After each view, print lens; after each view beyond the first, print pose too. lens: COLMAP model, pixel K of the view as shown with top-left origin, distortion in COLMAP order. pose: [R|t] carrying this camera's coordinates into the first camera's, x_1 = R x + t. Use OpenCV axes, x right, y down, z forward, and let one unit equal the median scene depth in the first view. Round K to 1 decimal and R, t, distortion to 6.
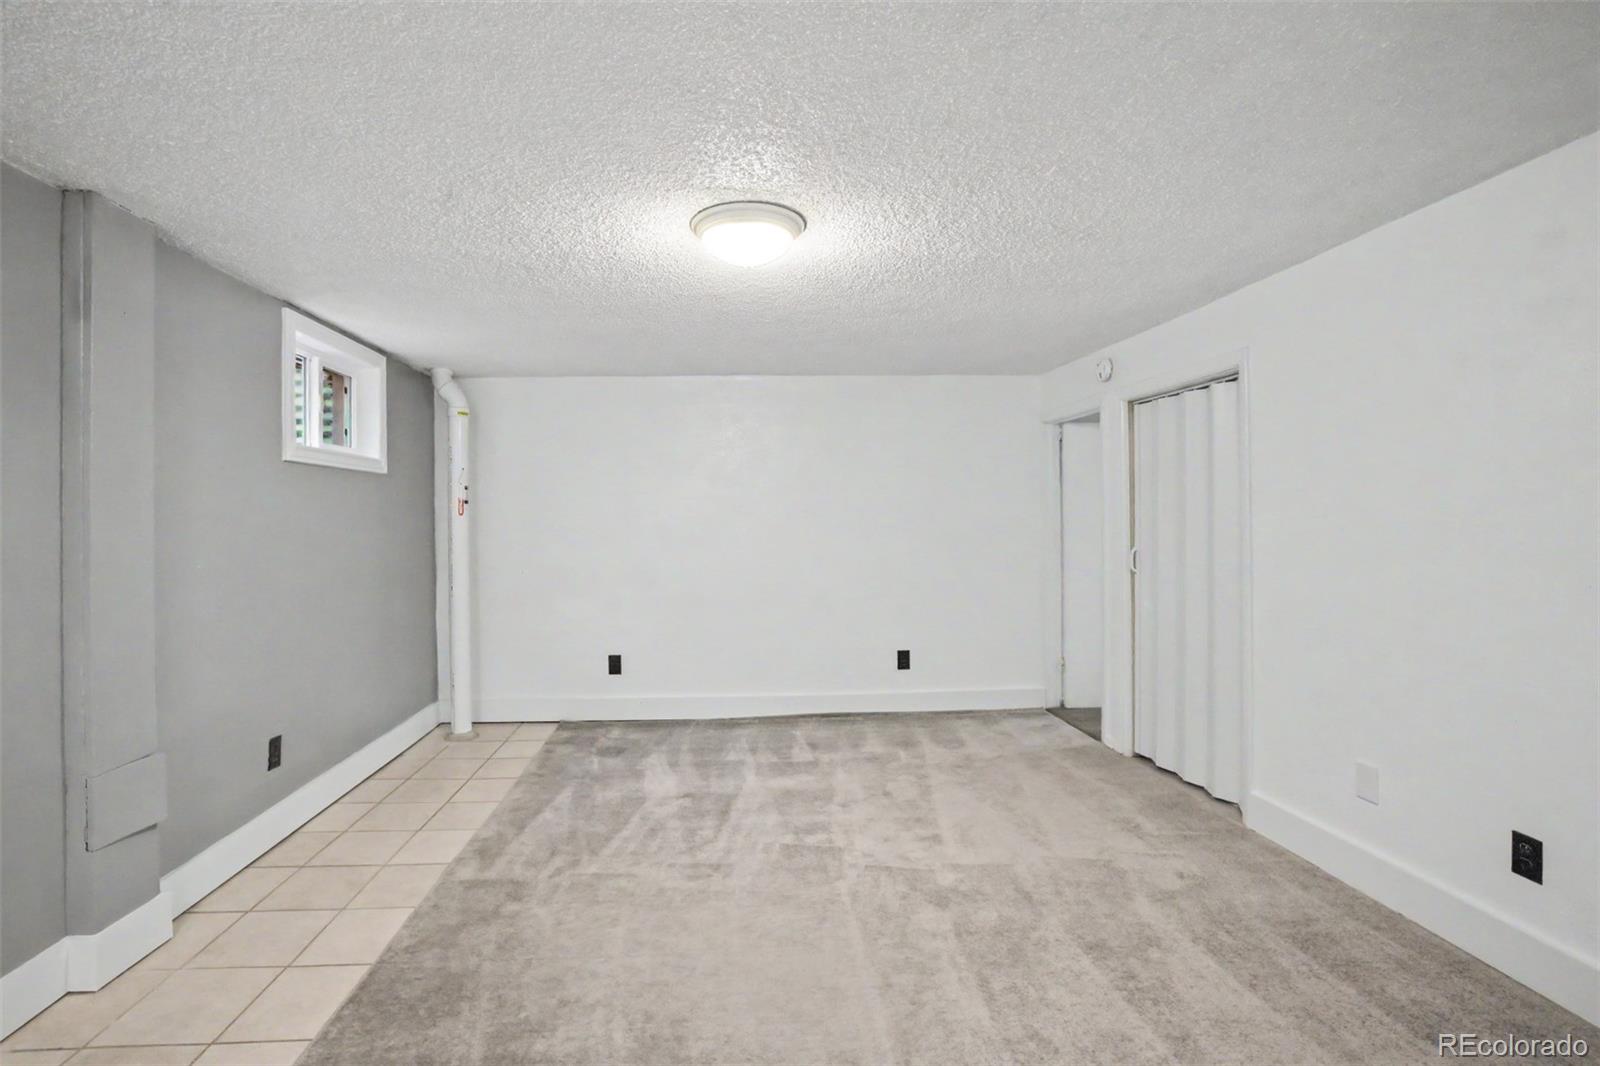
lens RADIAL K [[724.4, 0, 798.1], [0, 724.4, 516.8], [0, 0, 1]] dist [-0.037923, 0.013072]
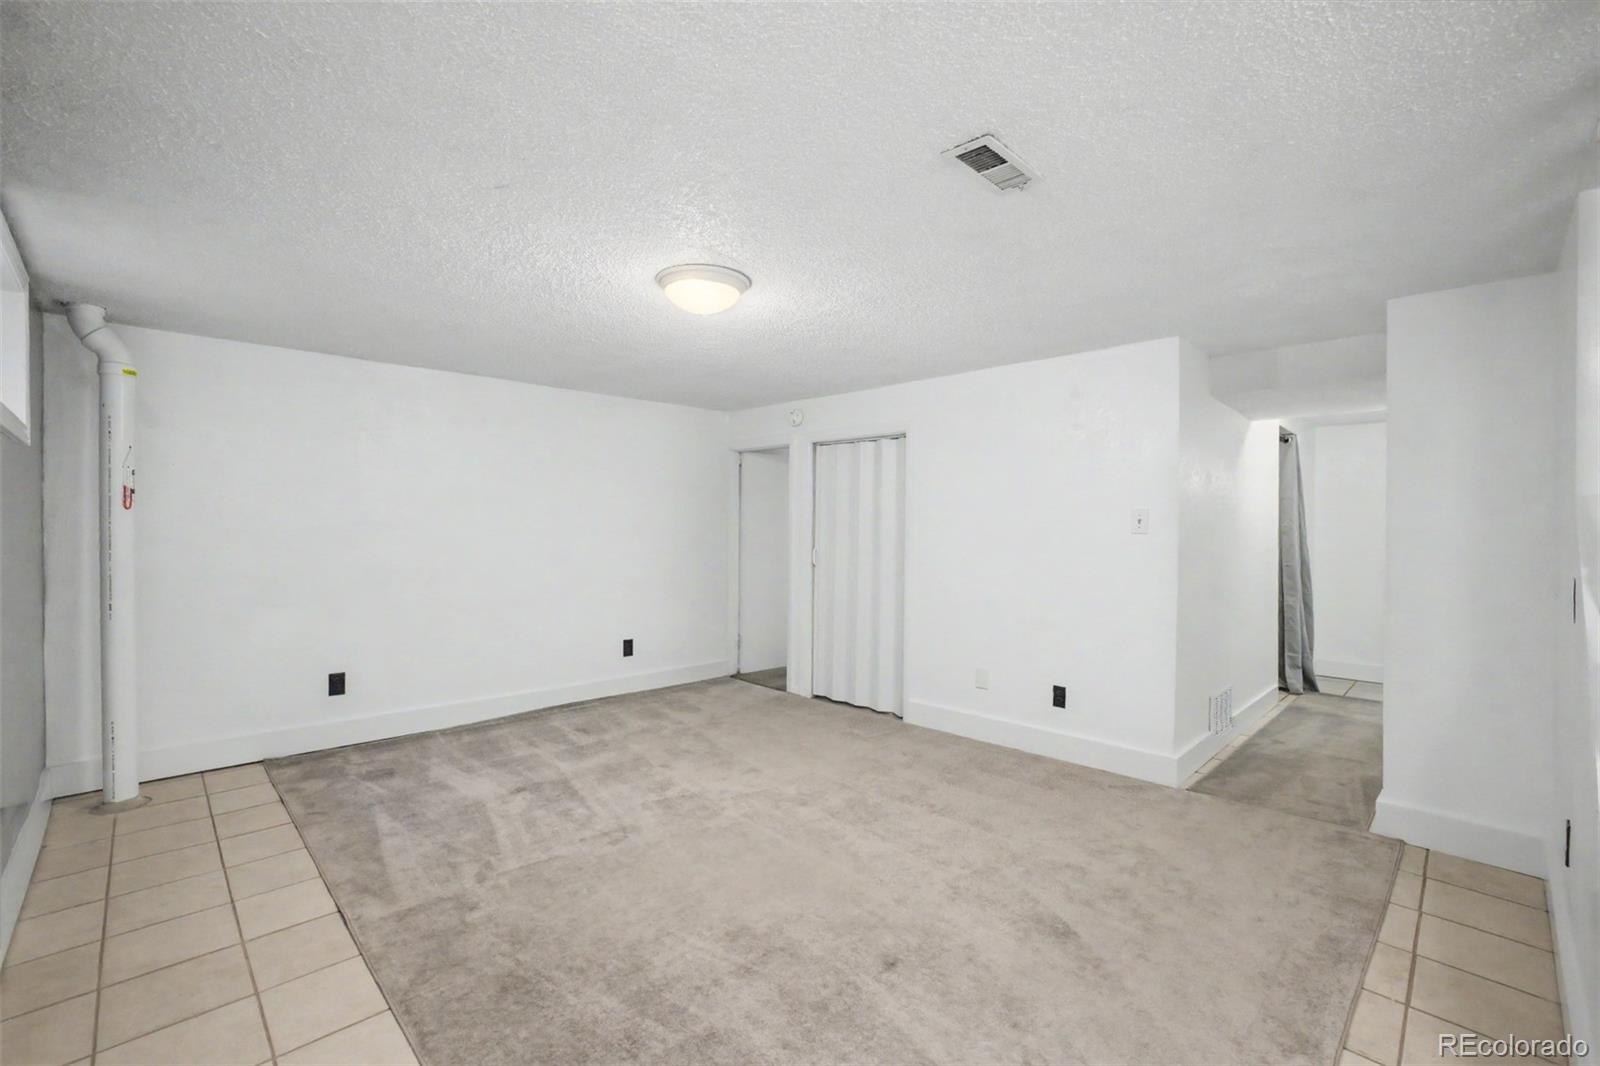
lens RADIAL K [[700.2, 0, 788.6], [0, 700.2, 523.8], [0, 0, 1]] dist [-0.050841, 0.023770]
pose [[0.747981, 0.020248, 0.663411, -0.474978], [-0.017673, 0.999788, -0.010588, 0.011523], [-0.663484, -0.003805, 0.748180, 0.014043]]
